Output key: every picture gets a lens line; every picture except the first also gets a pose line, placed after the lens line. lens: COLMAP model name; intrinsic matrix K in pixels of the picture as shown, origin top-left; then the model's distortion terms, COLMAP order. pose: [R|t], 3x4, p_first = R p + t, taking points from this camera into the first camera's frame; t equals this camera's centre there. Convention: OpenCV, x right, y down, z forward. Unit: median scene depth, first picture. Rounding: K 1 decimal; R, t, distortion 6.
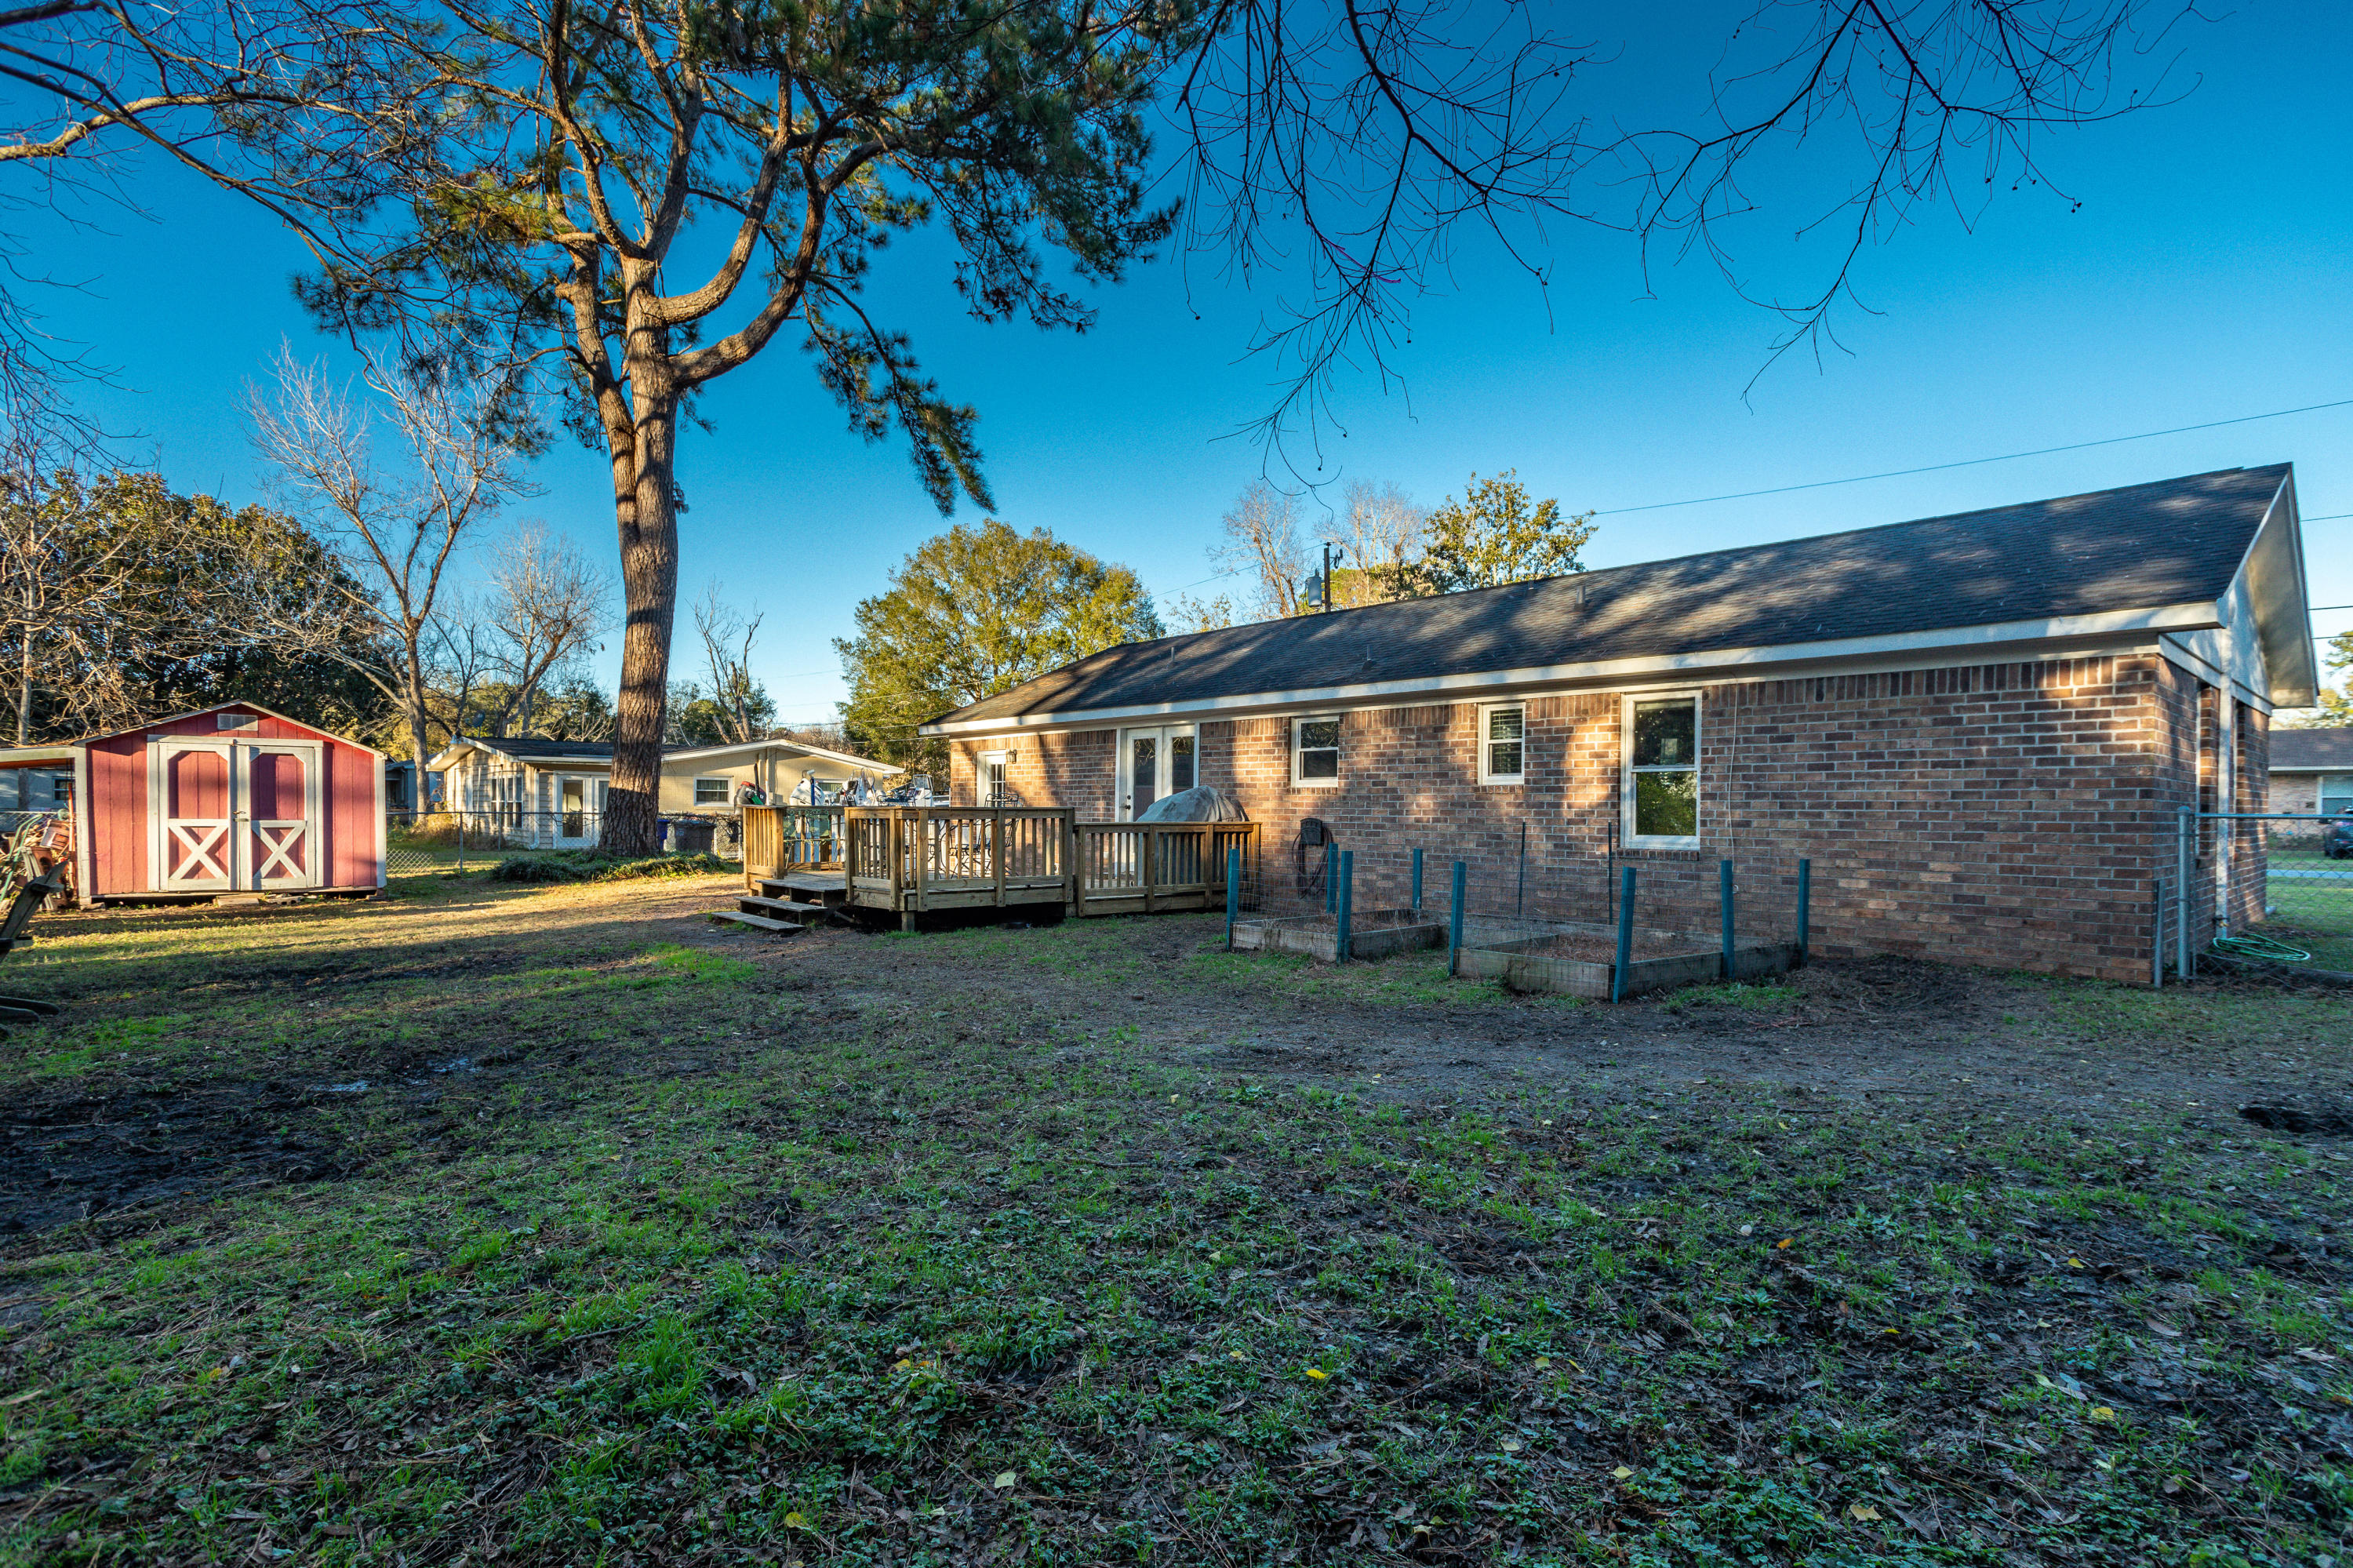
lens RADIAL K [[1138.5, 0, 1179.6], [0, 1138.5, 789.5], [0, 0, 1]] dist [-0.033499, 0.014644]
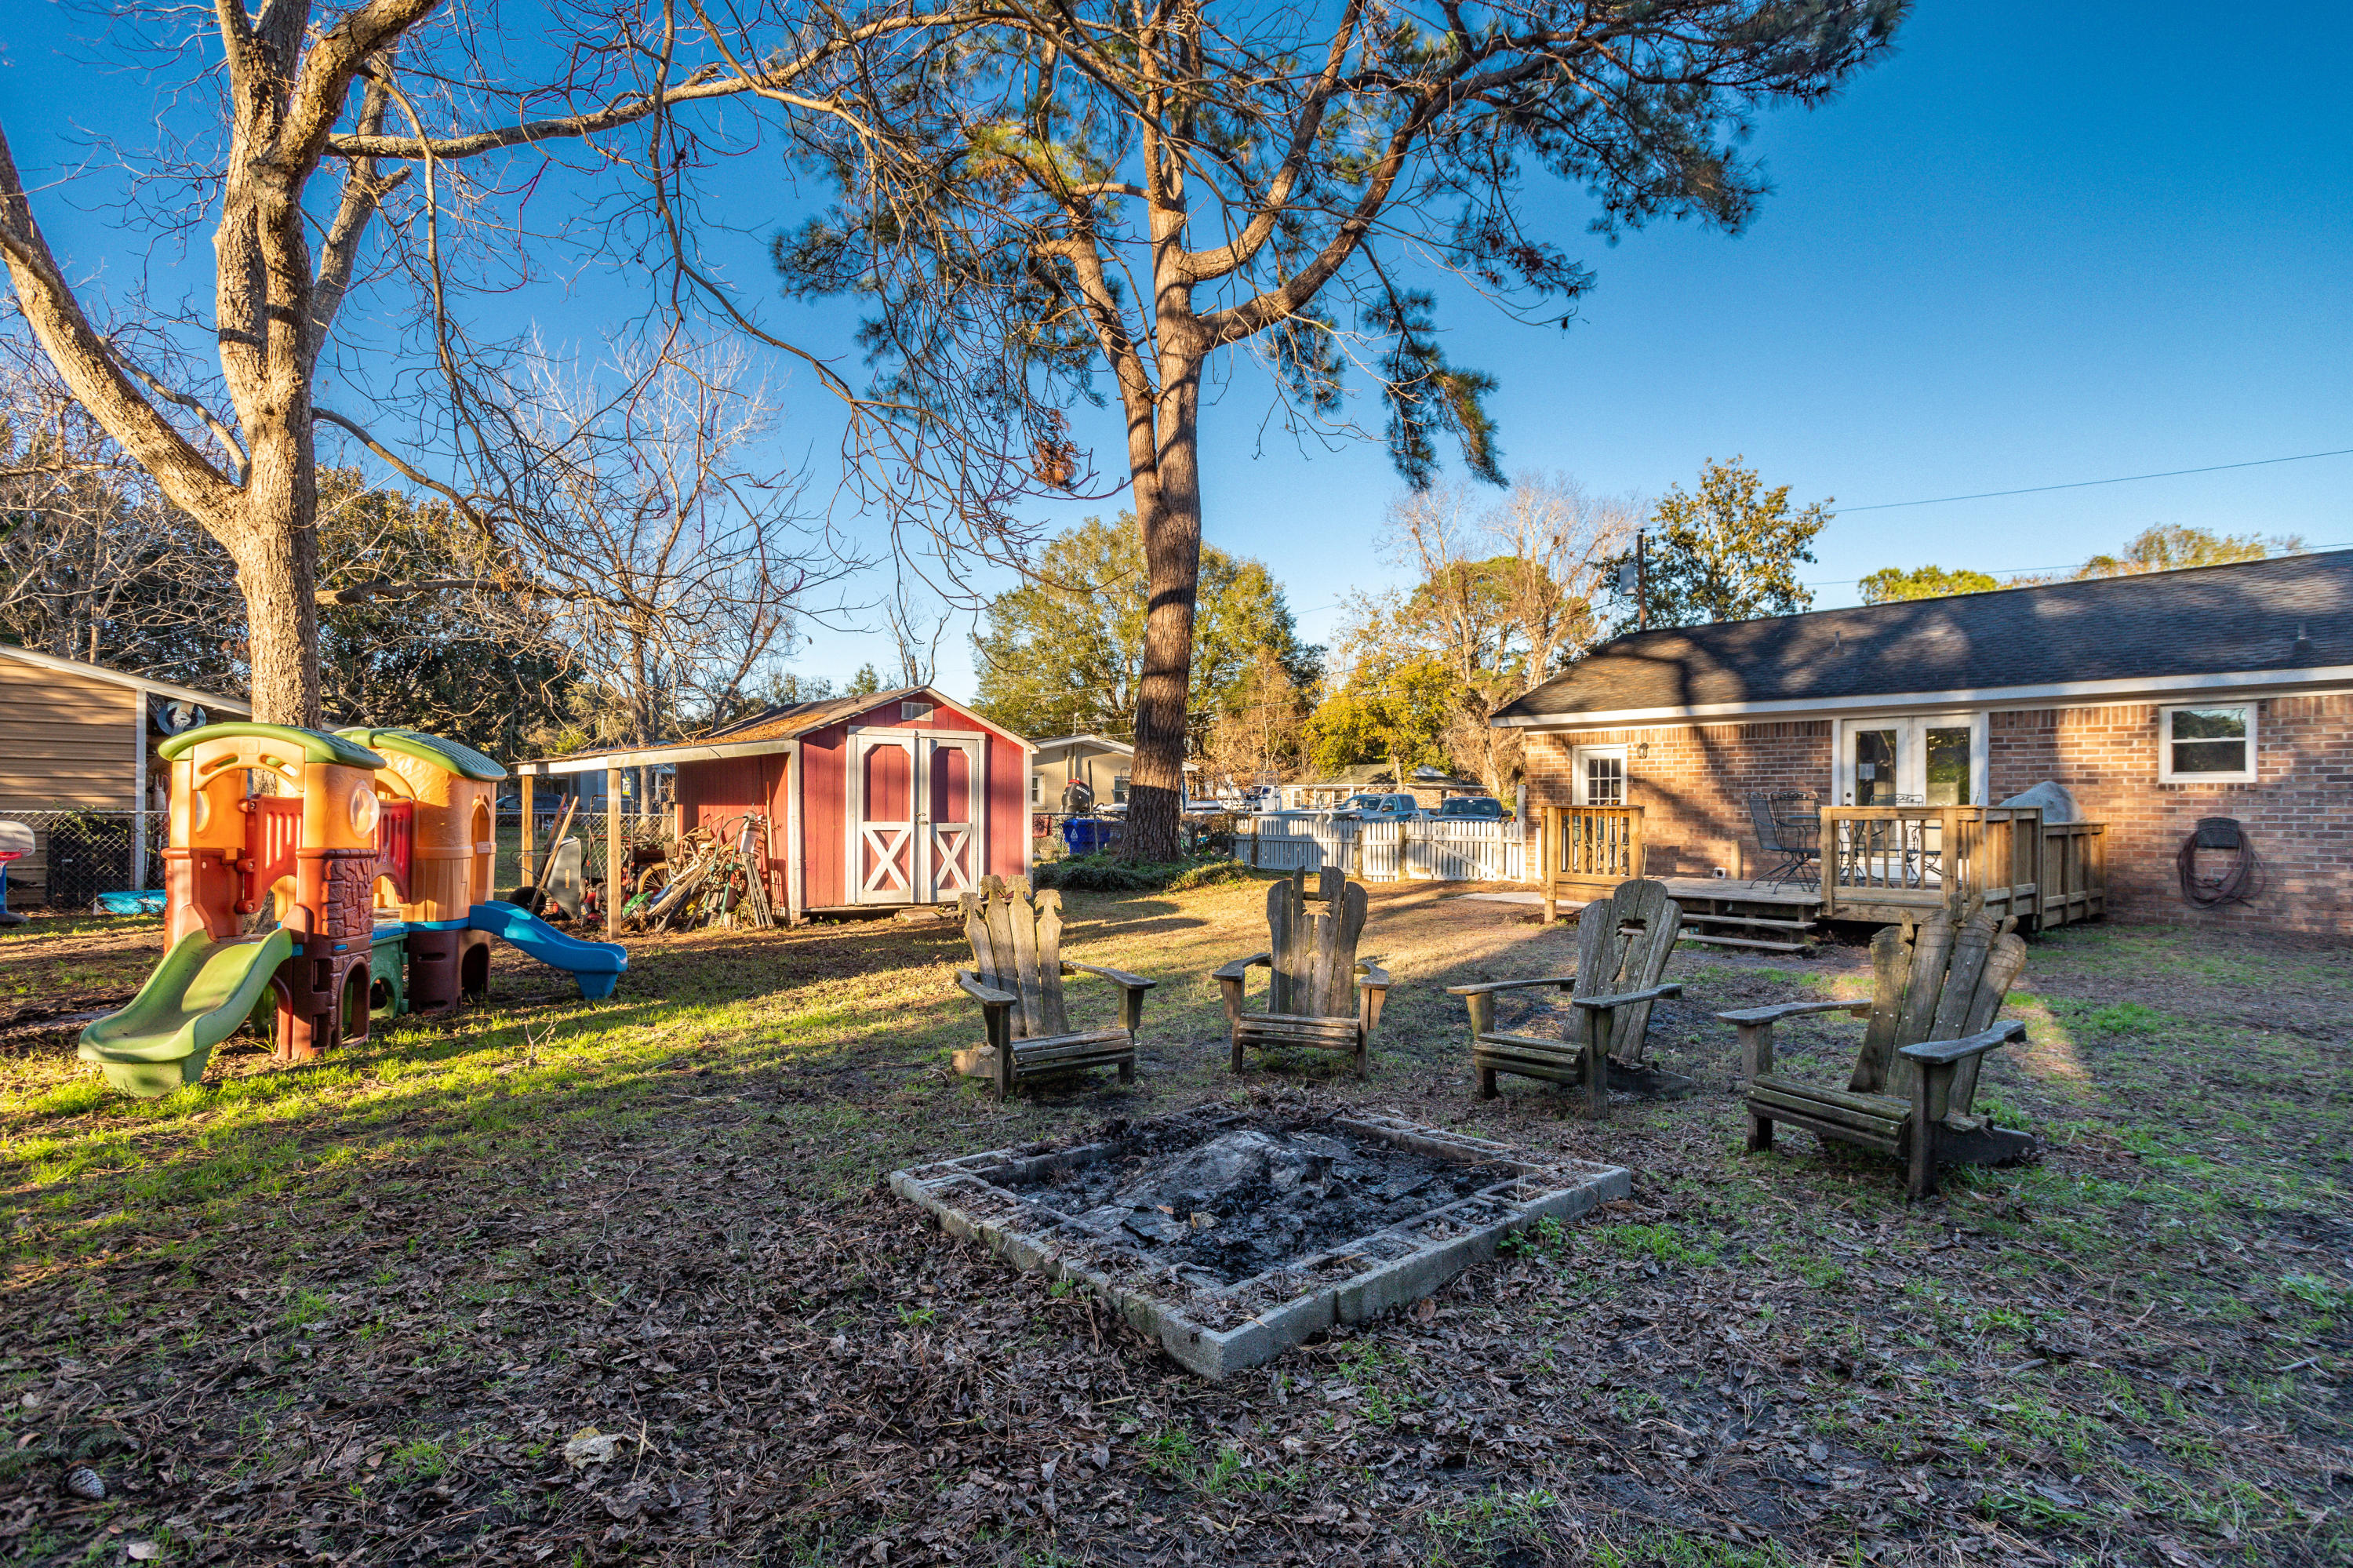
lens RADIAL K [[1143.6, 0, 1176.8], [0, 1143.6, 775.8], [0, 0, 1]] dist [-0.026979, 0.000213]
pose [[0.999963, -0.001807, -0.008464, -0.618541], [0.001723, 0.999949, -0.009903, -0.000503], [0.008482, 0.009888, 0.999915, 0.104760]]
